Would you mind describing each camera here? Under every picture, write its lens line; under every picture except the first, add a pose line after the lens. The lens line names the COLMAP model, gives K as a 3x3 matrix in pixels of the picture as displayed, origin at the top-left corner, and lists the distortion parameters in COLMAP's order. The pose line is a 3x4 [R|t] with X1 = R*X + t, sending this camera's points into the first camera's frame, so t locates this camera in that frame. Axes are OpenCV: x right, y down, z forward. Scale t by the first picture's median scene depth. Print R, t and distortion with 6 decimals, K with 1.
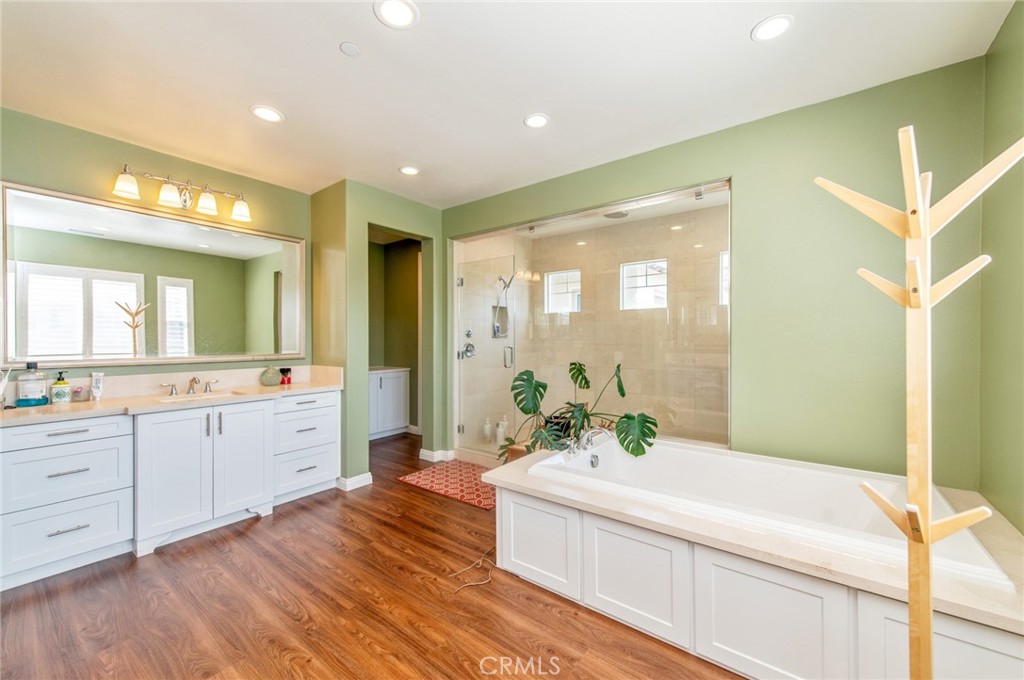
lens RADIAL K [[400.9, 0, 512.4], [0, 400.9, 337.7], [0, 0, 1]] dist [0.011067, -0.000422]
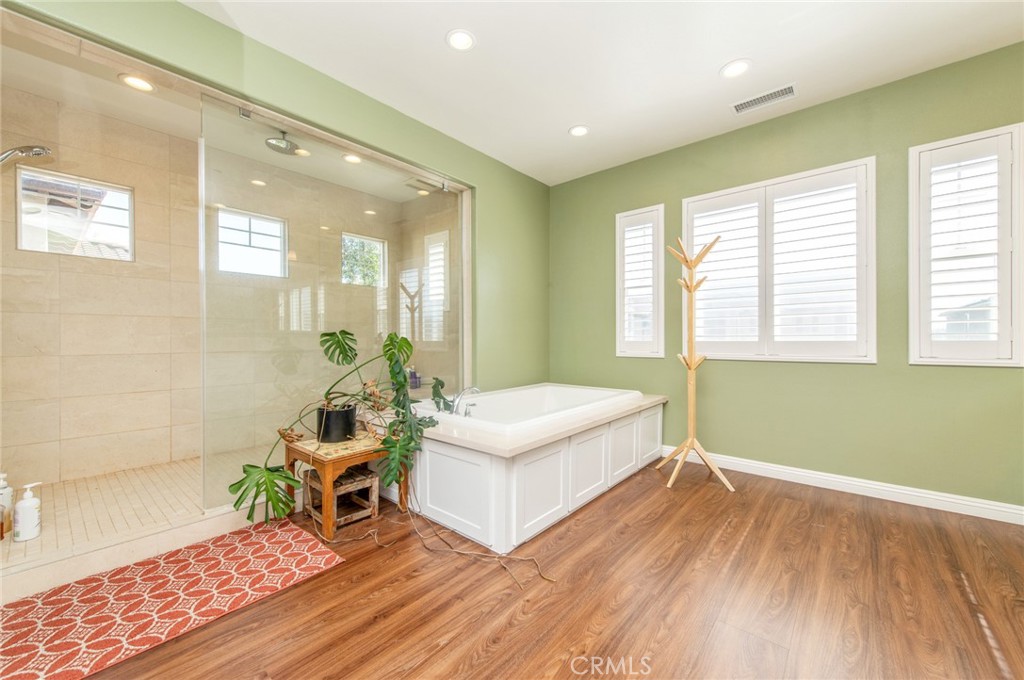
lens RADIAL K [[400.9, 0, 512.4], [0, 400.9, 337.7], [0, 0, 1]] dist [0.011067, -0.000422]
pose [[0.057585, 0.000276, 0.998341, -0.611938], [0.004149, 0.999991, -0.000516, 0.077321], [-0.998332, 0.004172, 0.057583, 0.645859]]
